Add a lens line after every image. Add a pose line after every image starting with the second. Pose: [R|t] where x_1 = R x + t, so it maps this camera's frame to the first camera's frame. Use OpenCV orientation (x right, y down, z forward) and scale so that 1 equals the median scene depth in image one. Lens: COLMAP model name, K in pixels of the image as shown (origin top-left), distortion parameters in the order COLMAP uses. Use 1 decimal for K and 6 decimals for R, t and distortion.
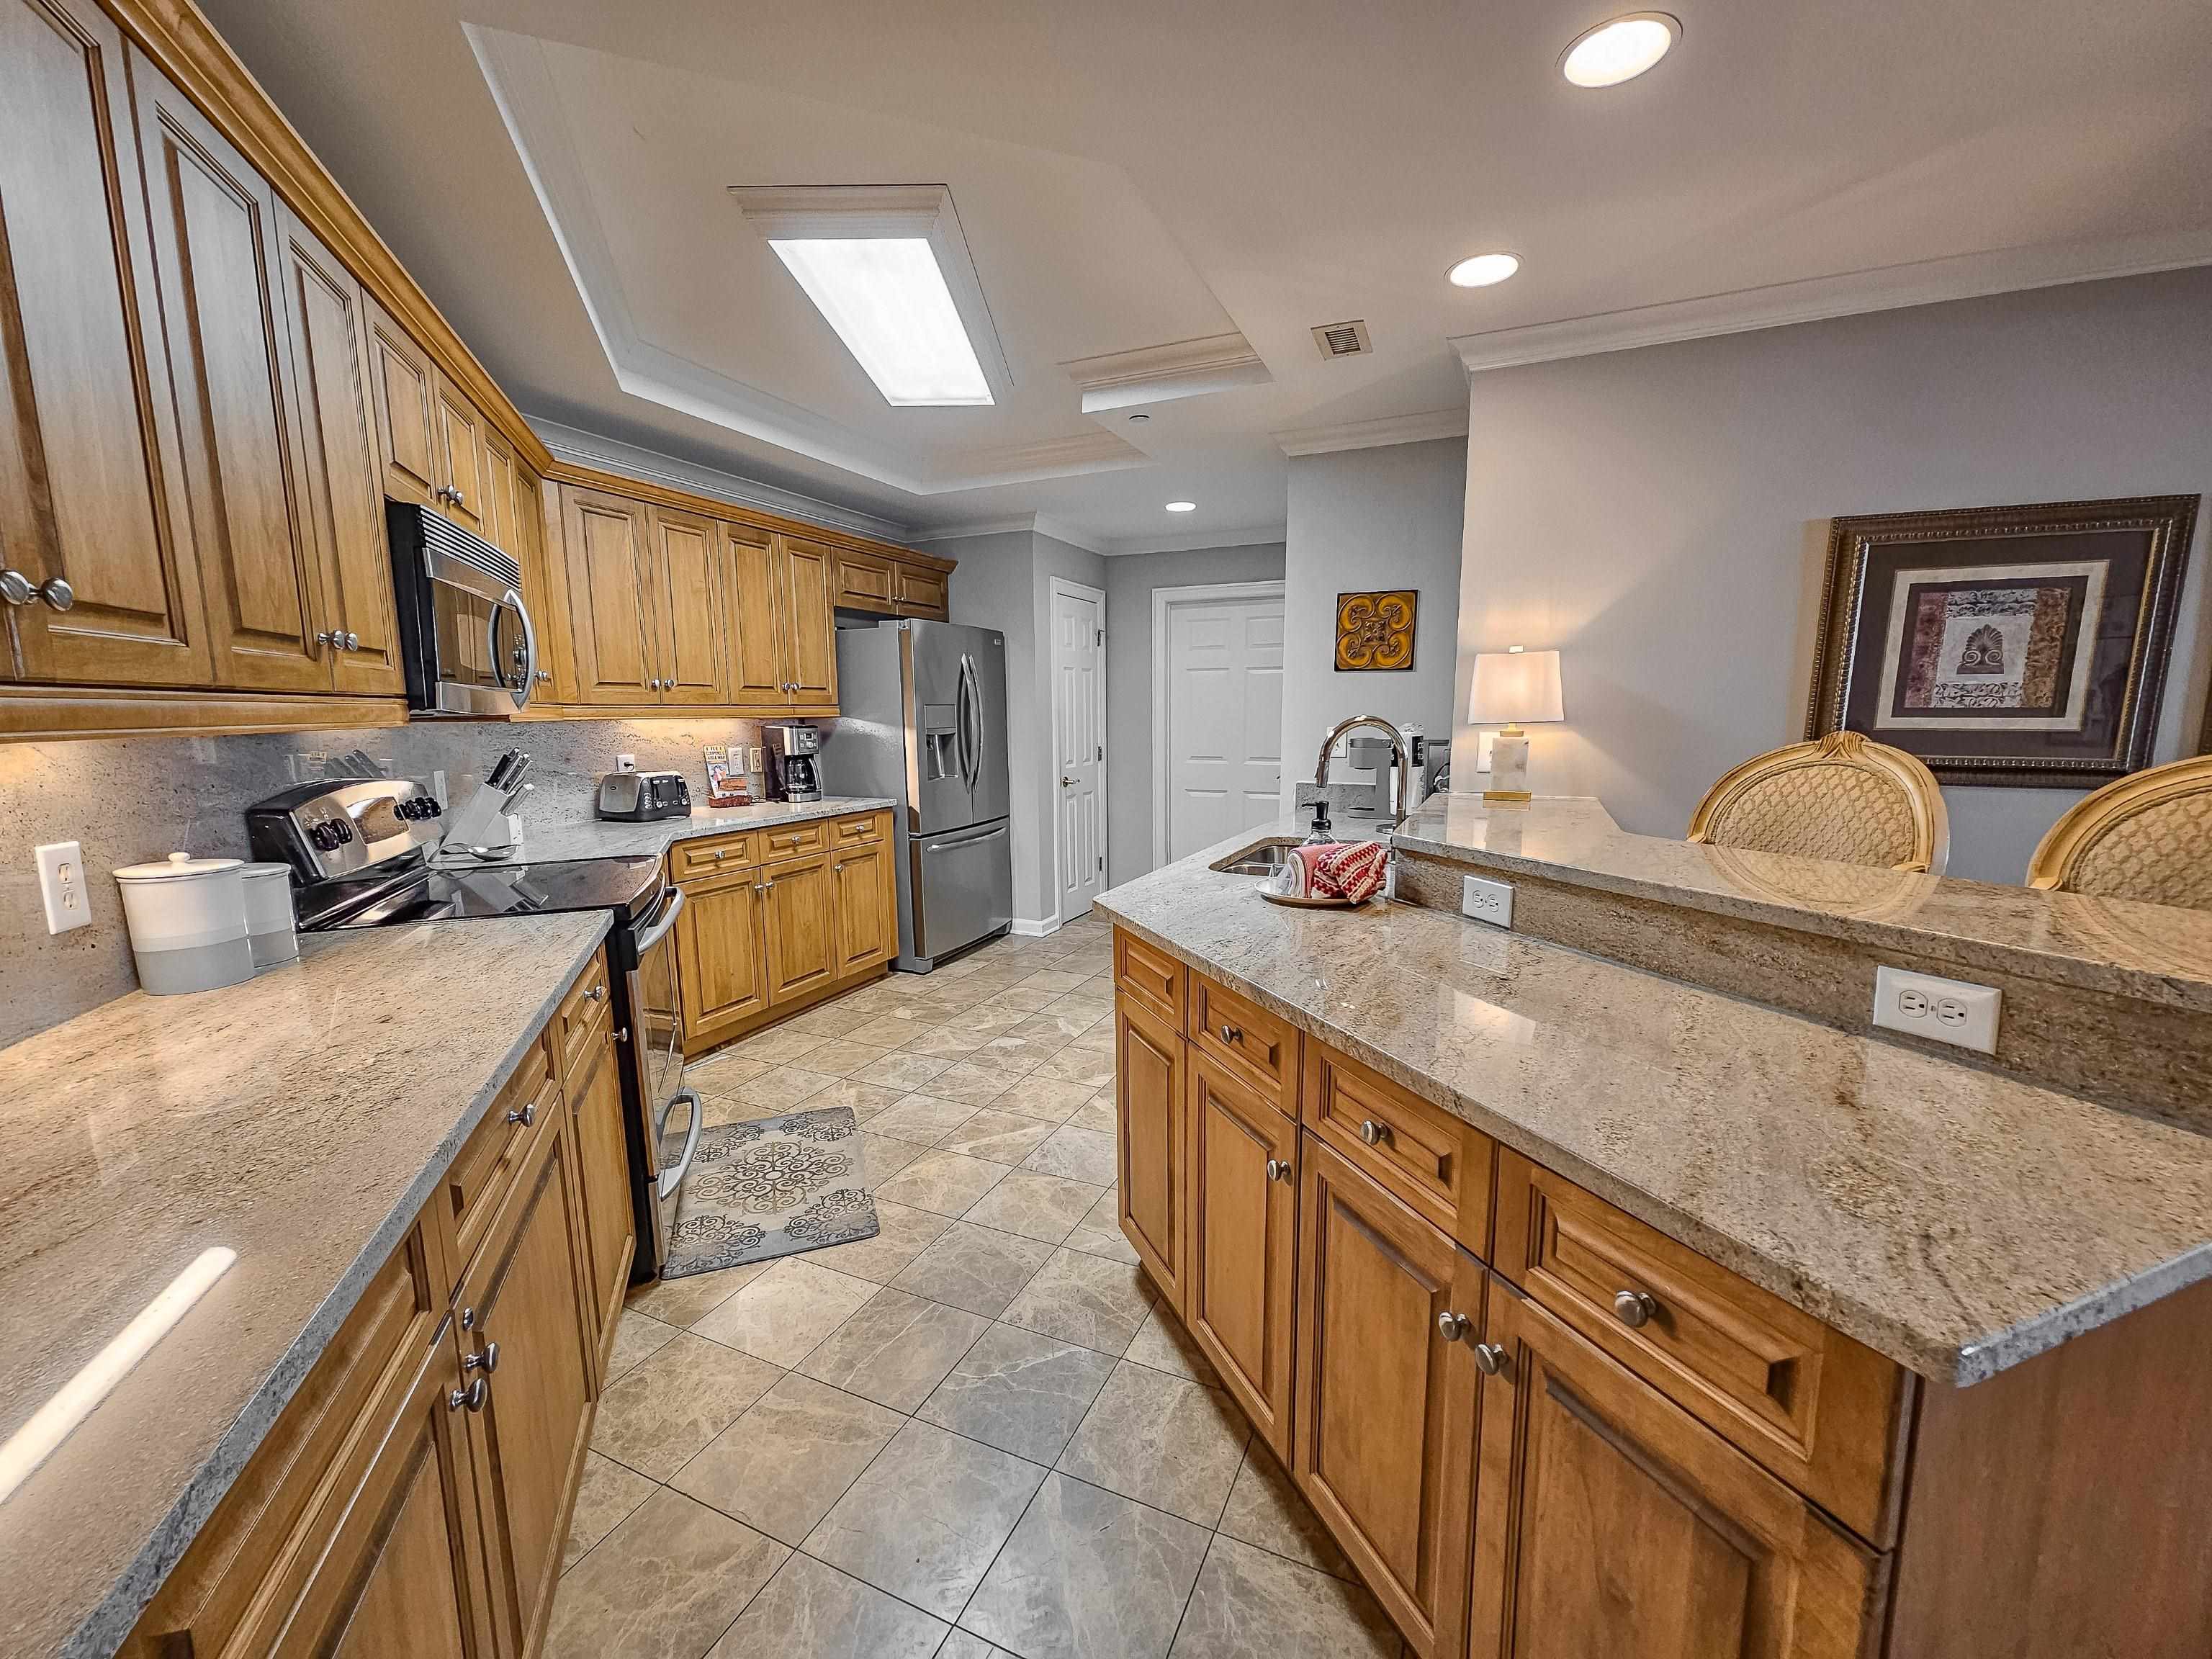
lens RADIAL K [[897.4, 0, 1106.2], [0, 897.4, 854.1], [0, 0, 1]] dist [0.000945, -0.000094]
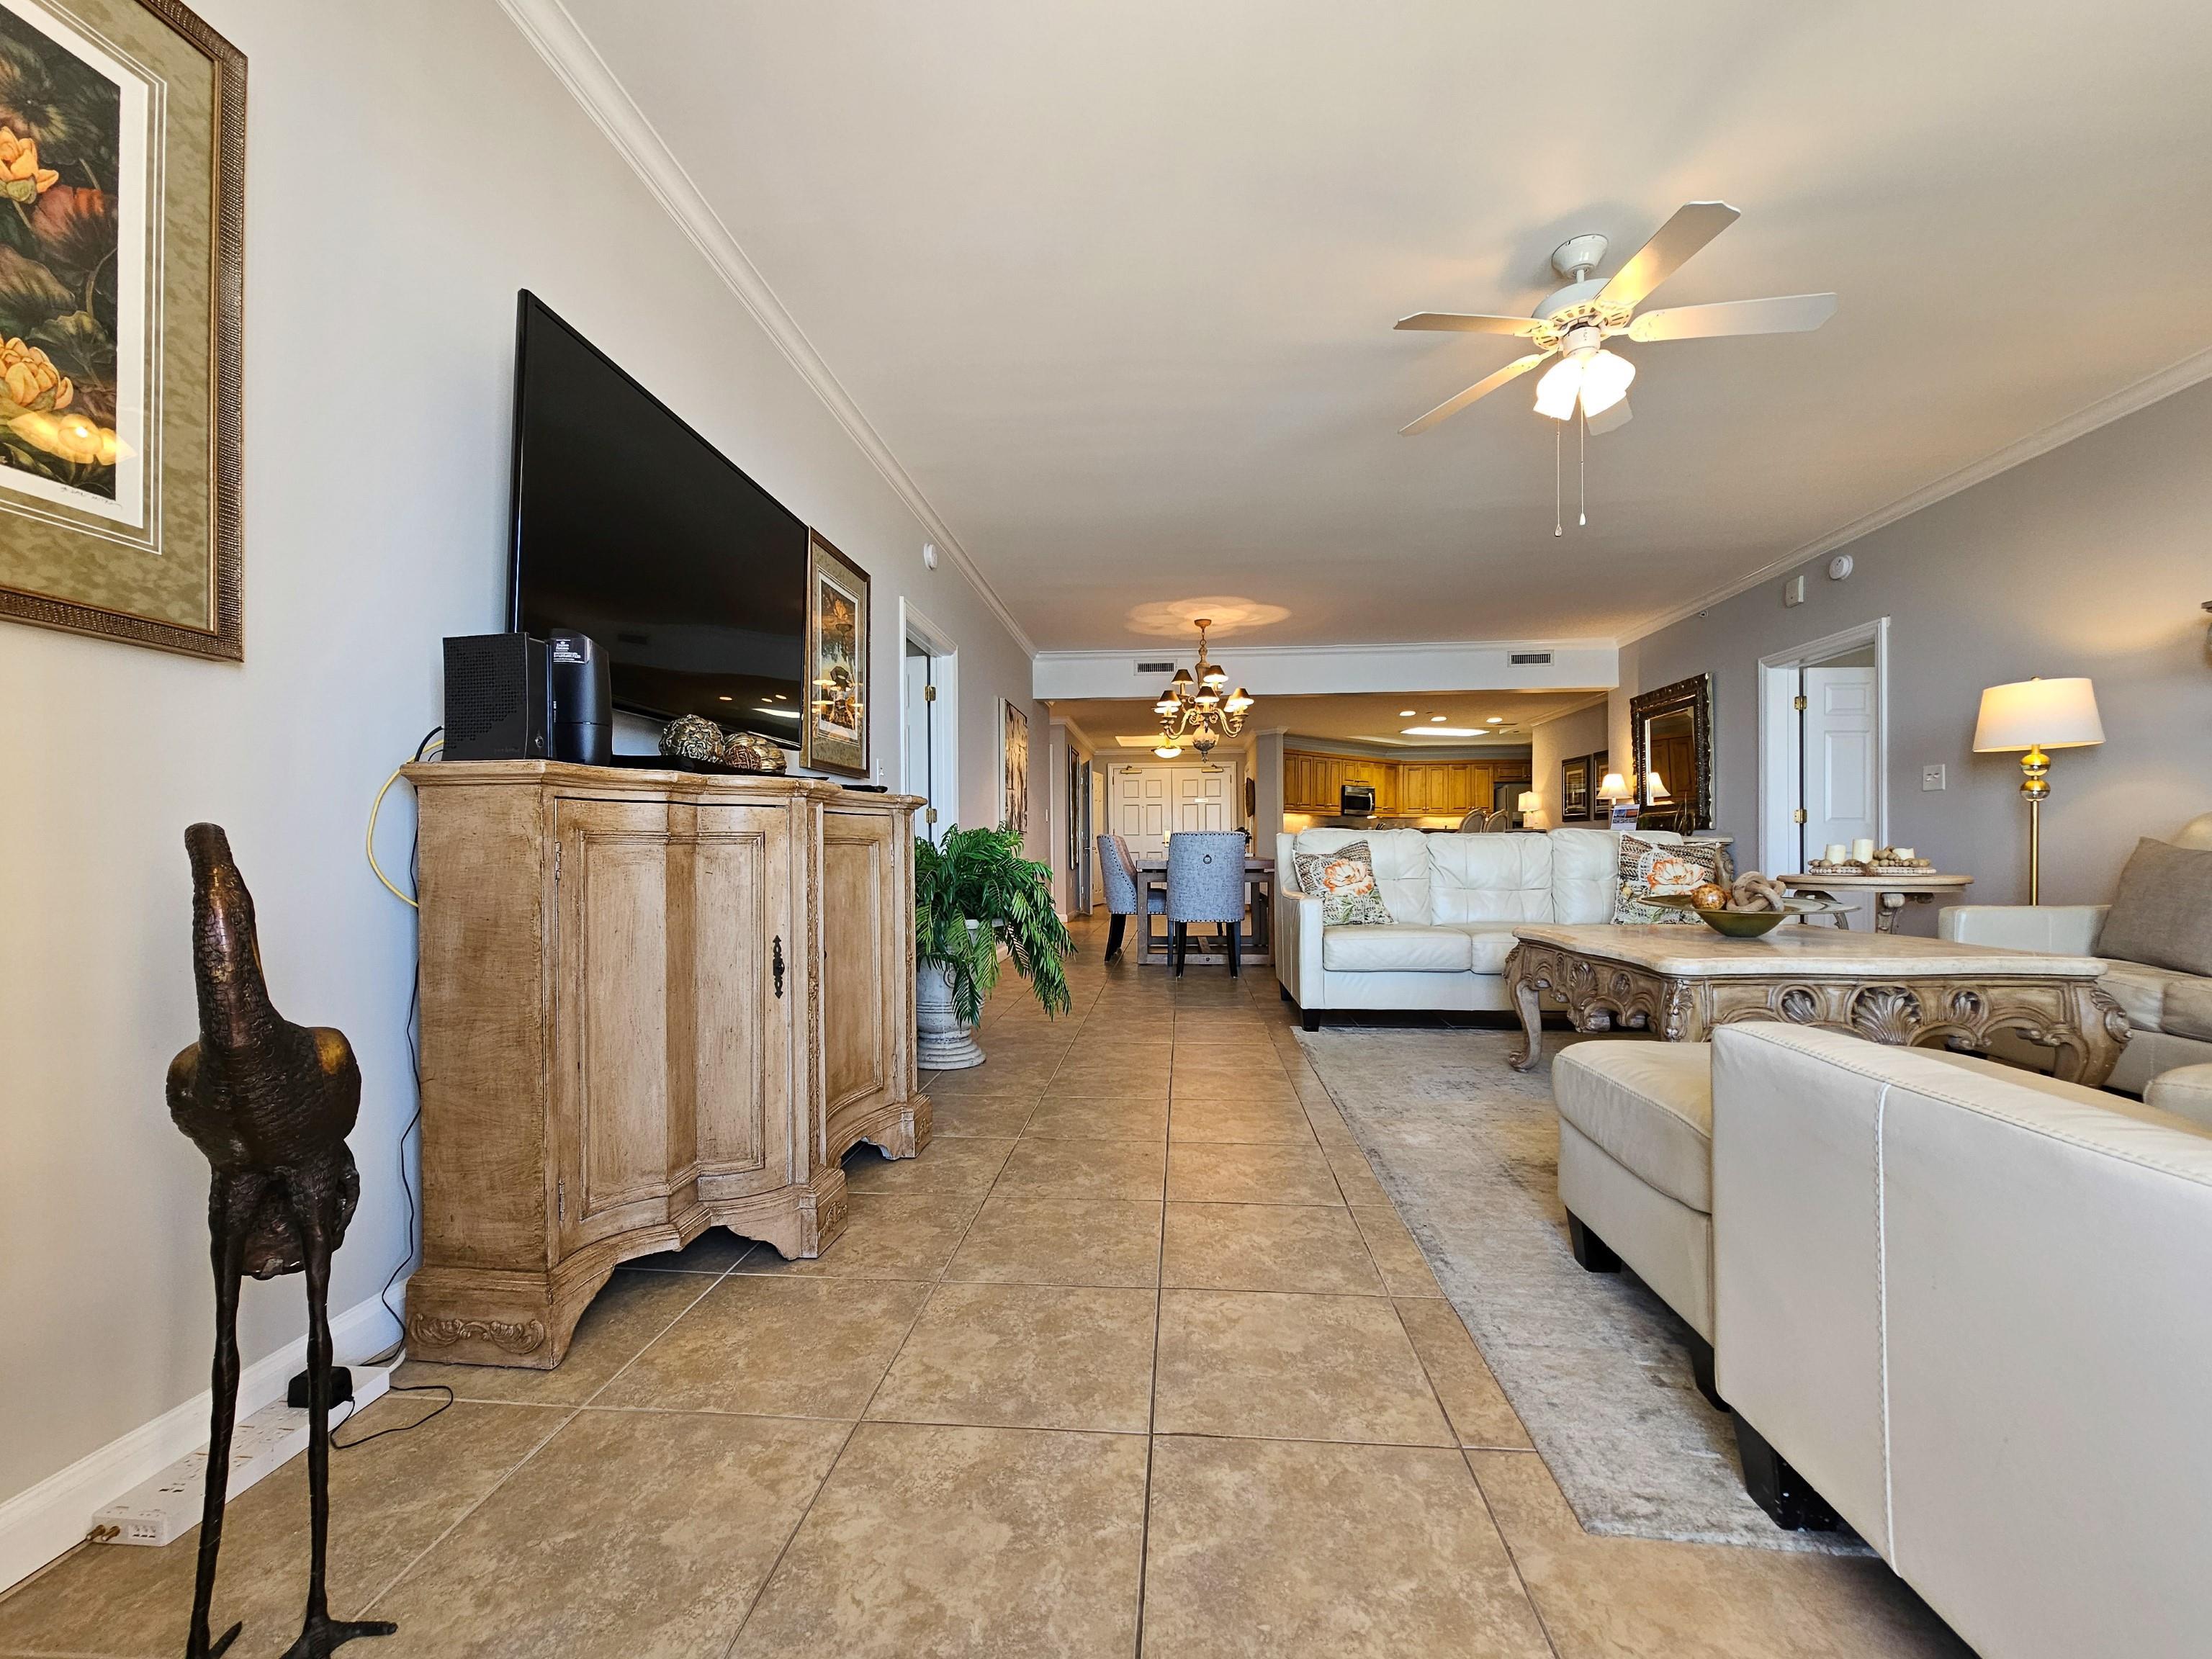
lens RADIAL K [[901.1, 0, 1106.7], [0, 901.1, 848.5], [0, 0, 1]] dist [0.000313, -0.000030]
pose [[0.329477, 0.004547, -0.944153, 2.703708], [-0.143412, 0.988626, -0.045284, 0.357183], [0.933208, 0.150323, 0.326382, -1.536061]]
